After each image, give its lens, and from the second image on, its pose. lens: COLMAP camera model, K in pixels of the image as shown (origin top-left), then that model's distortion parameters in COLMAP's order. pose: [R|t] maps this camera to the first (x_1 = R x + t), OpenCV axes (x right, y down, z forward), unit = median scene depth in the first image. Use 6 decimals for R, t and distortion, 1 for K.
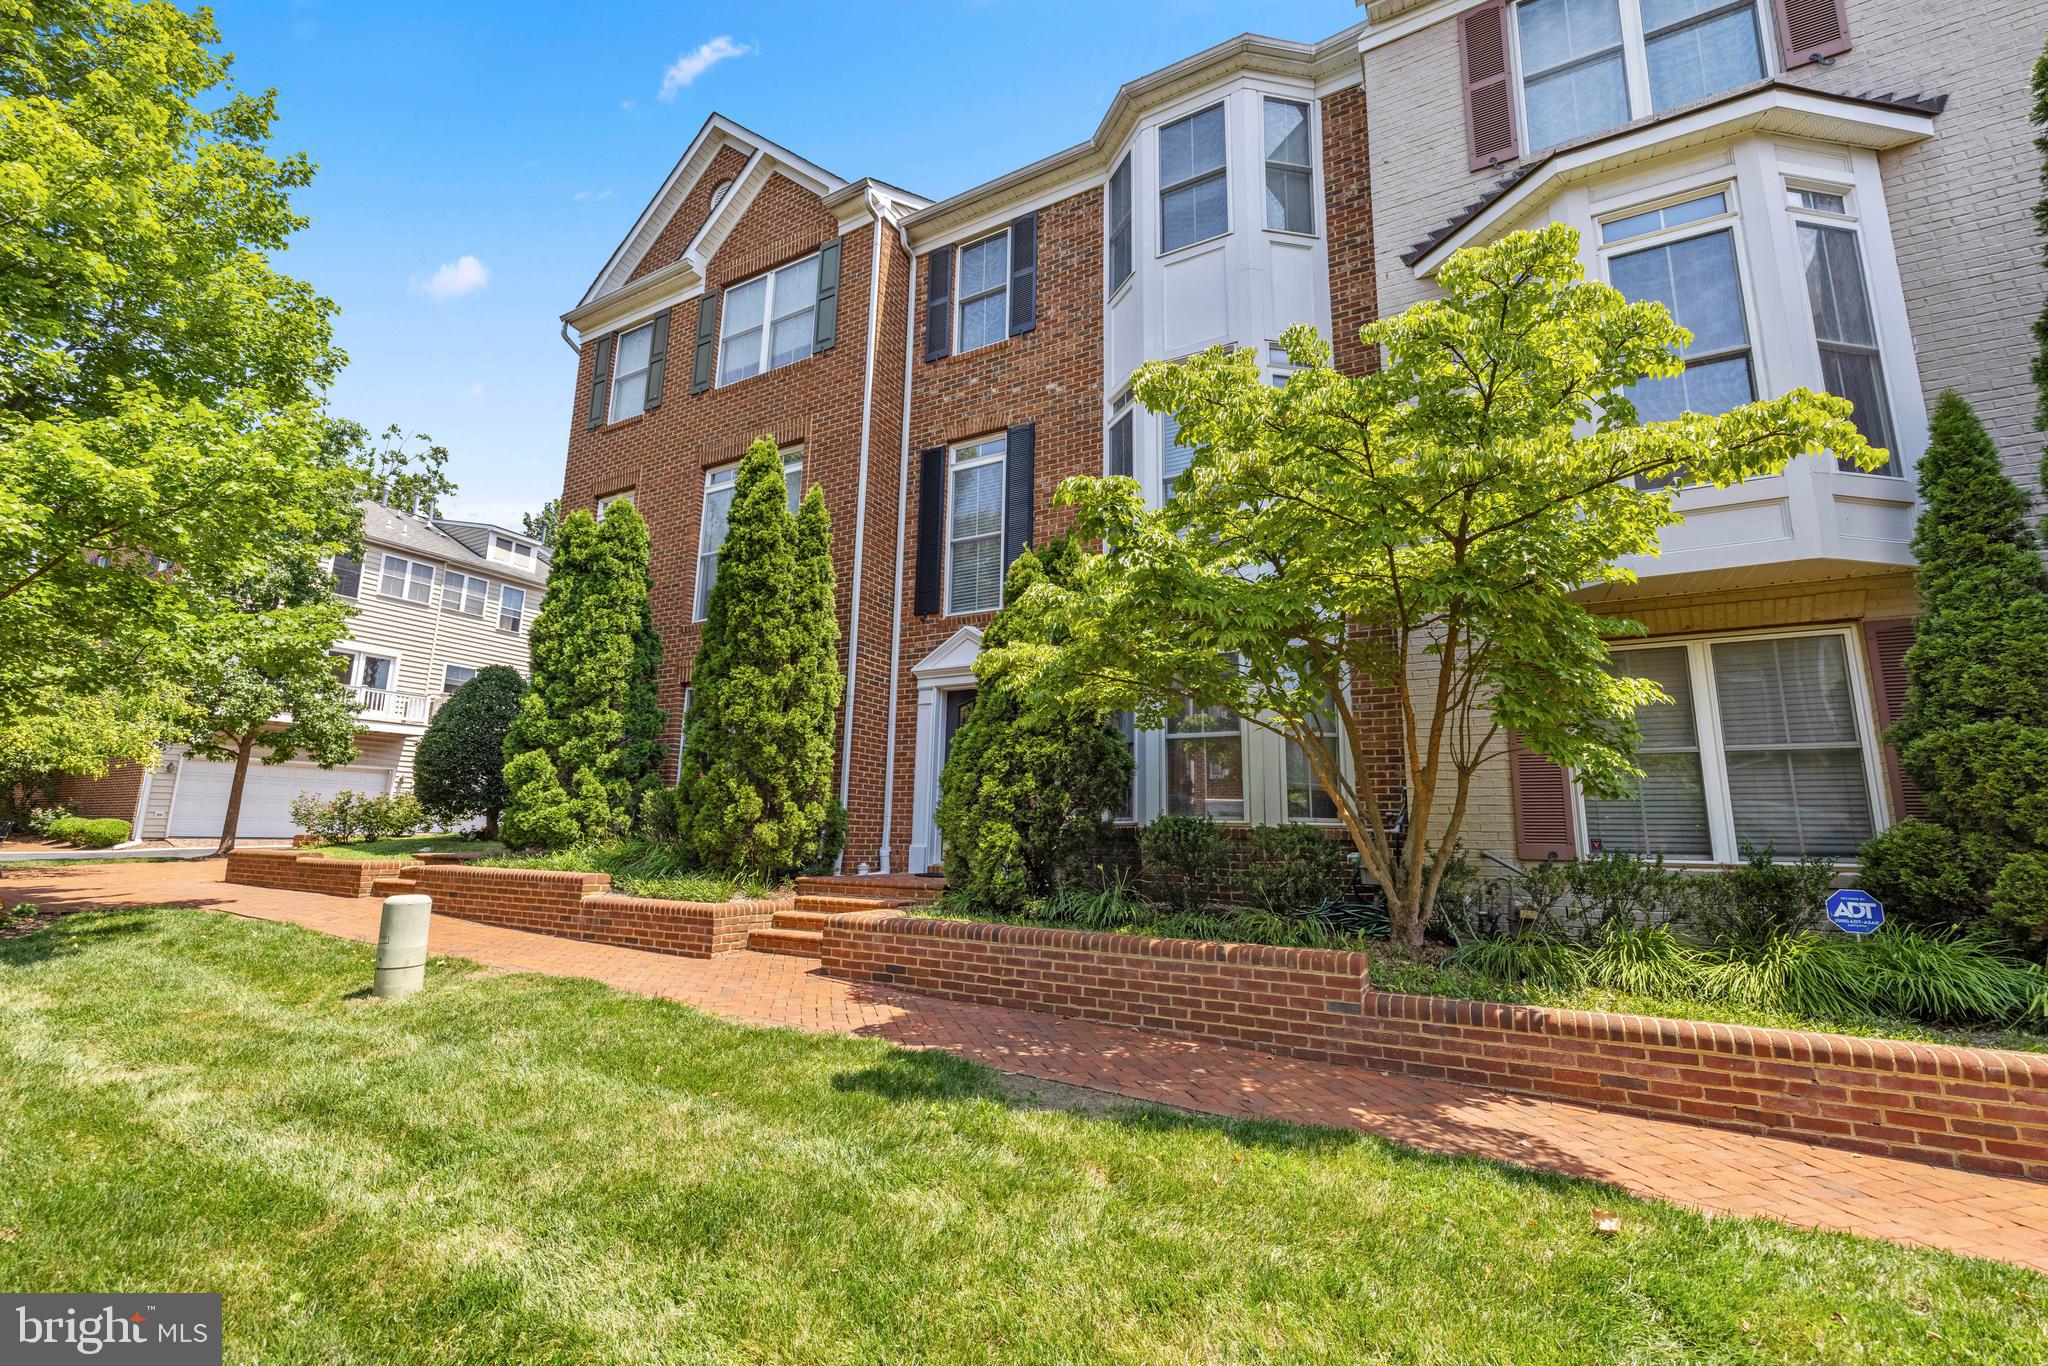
lens RADIAL K [[853.3, 0, 1024.0], [0, 853.3, 683.0], [0, 0, 1]] dist [0.002948, 0.000325]
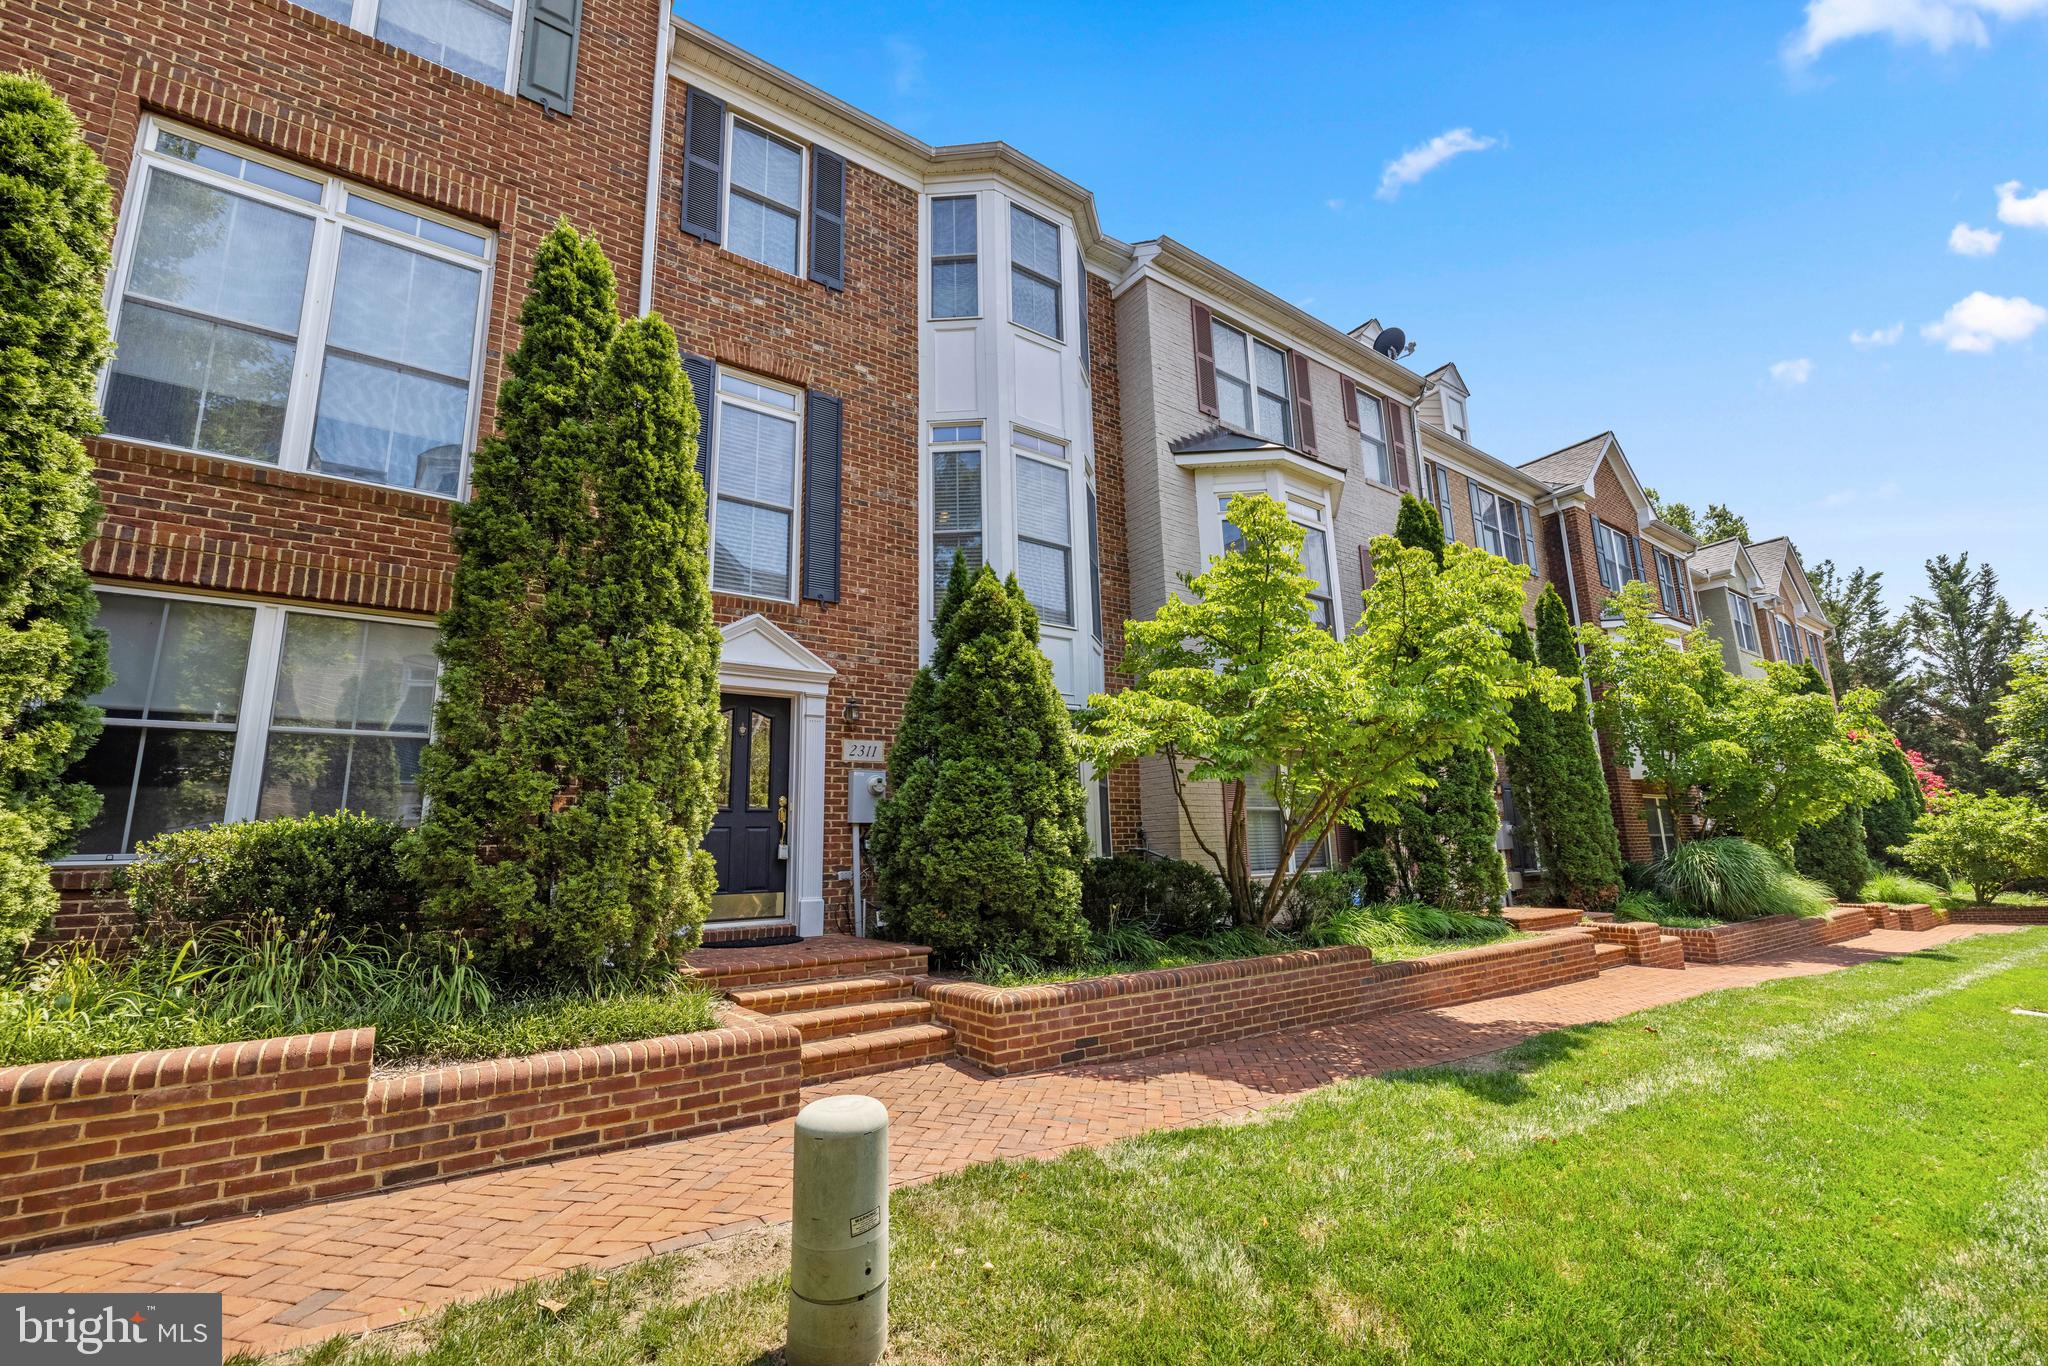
lens RADIAL K [[853.3, 0, 1024.0], [0, 853.3, 683.0], [0, 0, 1]] dist [0.002948, 0.000325]
pose [[0.431899, 0.147447, 0.889788, -0.731902], [-0.130409, 0.986389, -0.100155, 0.046990], [-0.892445, -0.072779, 0.445248, 0.496193]]
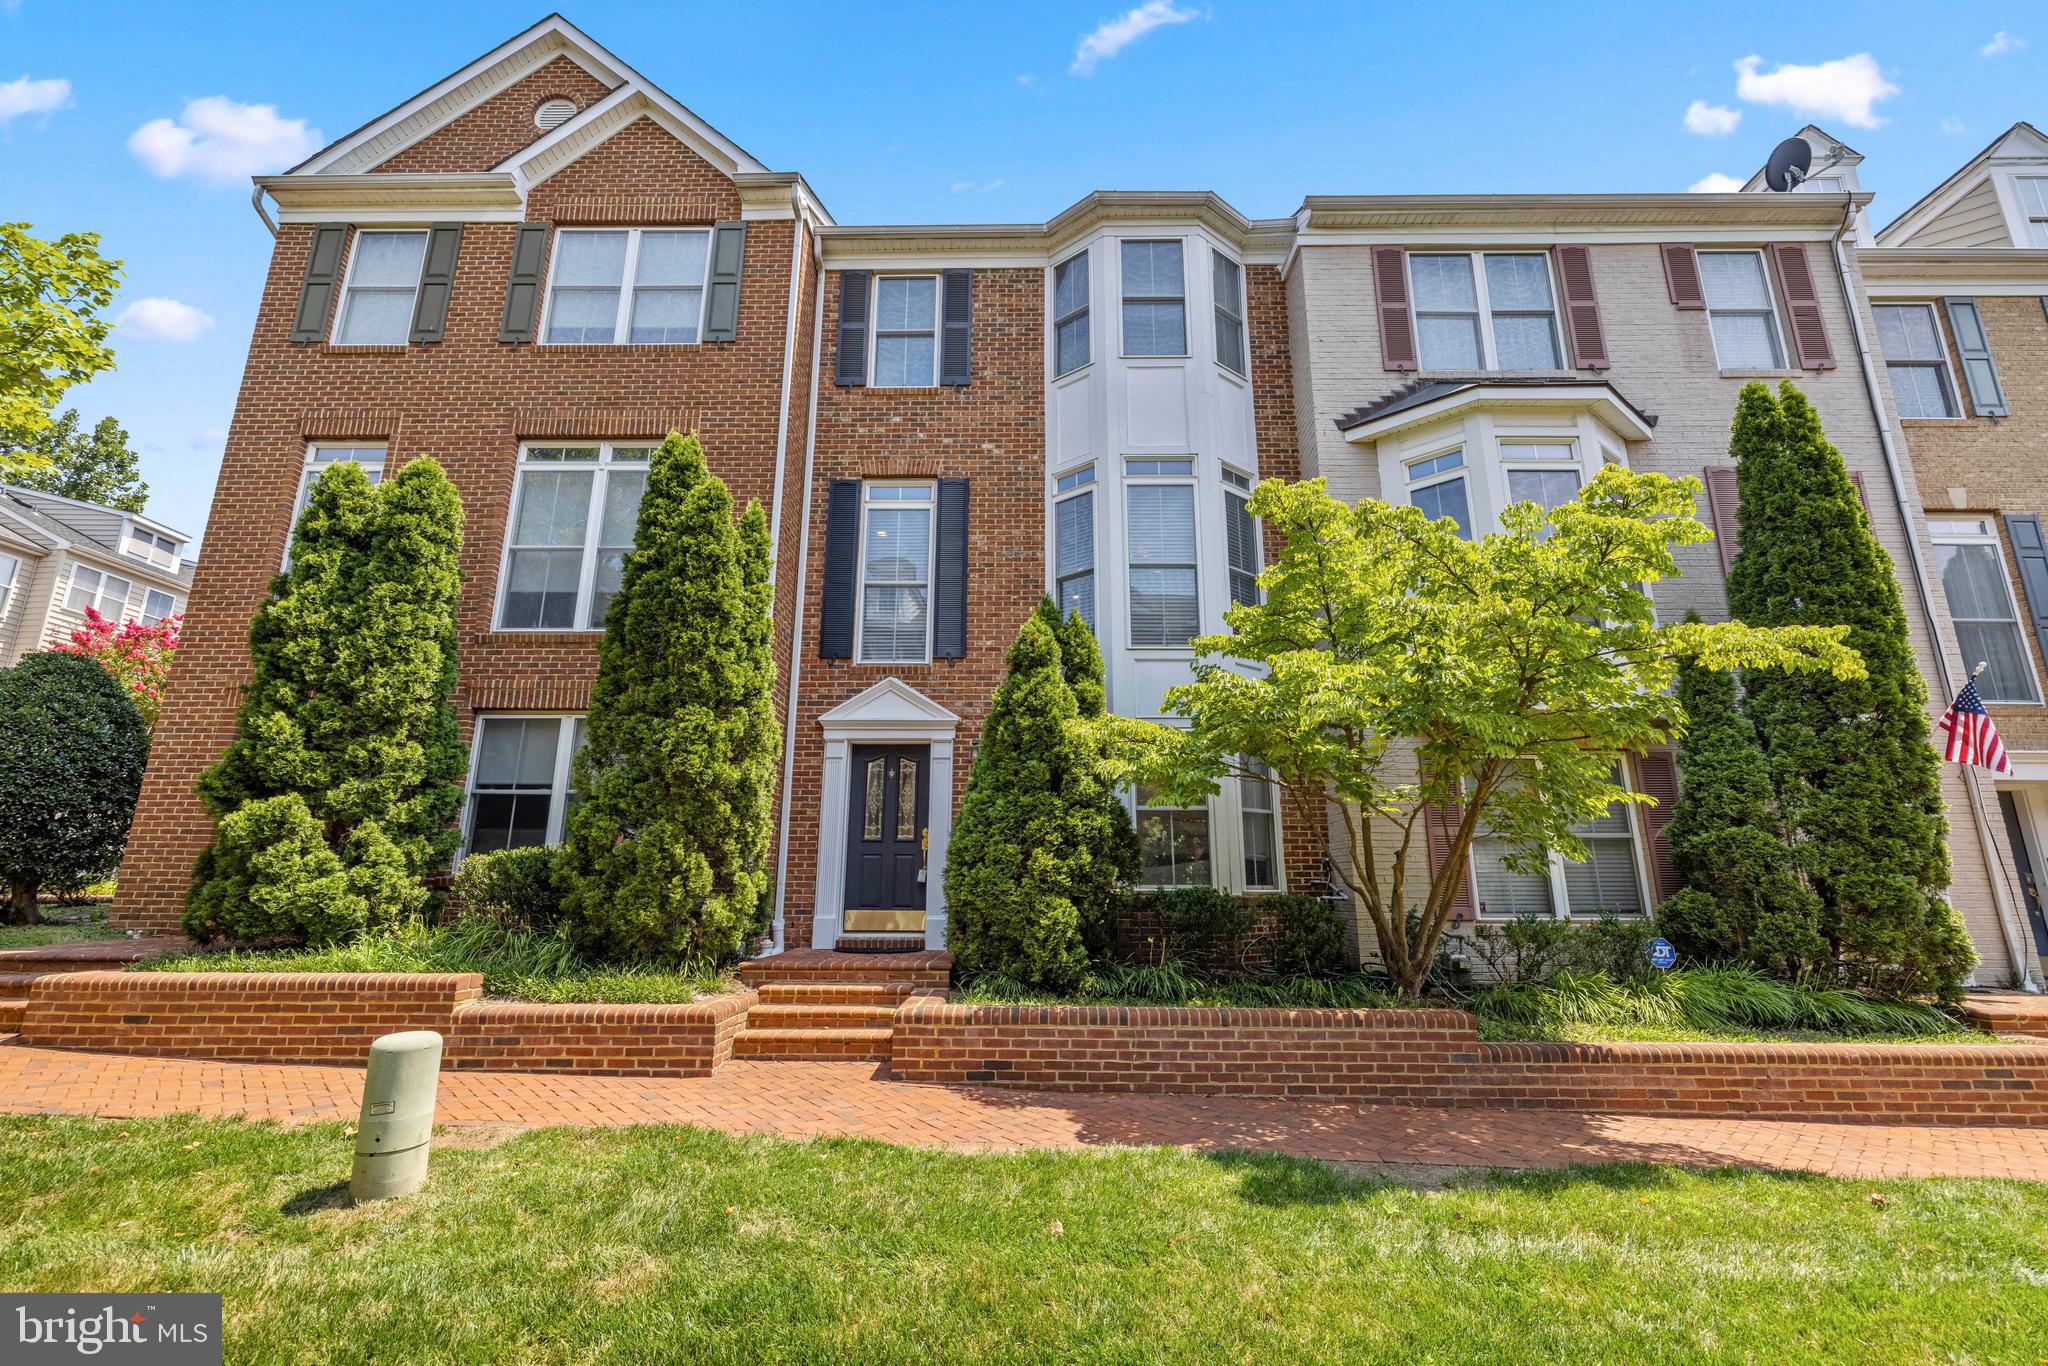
lens RADIAL K [[853.3, 0, 1024.0], [0, 853.3, 683.0], [0, 0, 1]] dist [0.002948, 0.000325]
pose [[0.880934, 0.095283, 0.463548, -0.423087], [-0.072651, 0.995139, -0.066487, -0.009780], [-0.467630, 0.024893, 0.883574, 0.120099]]
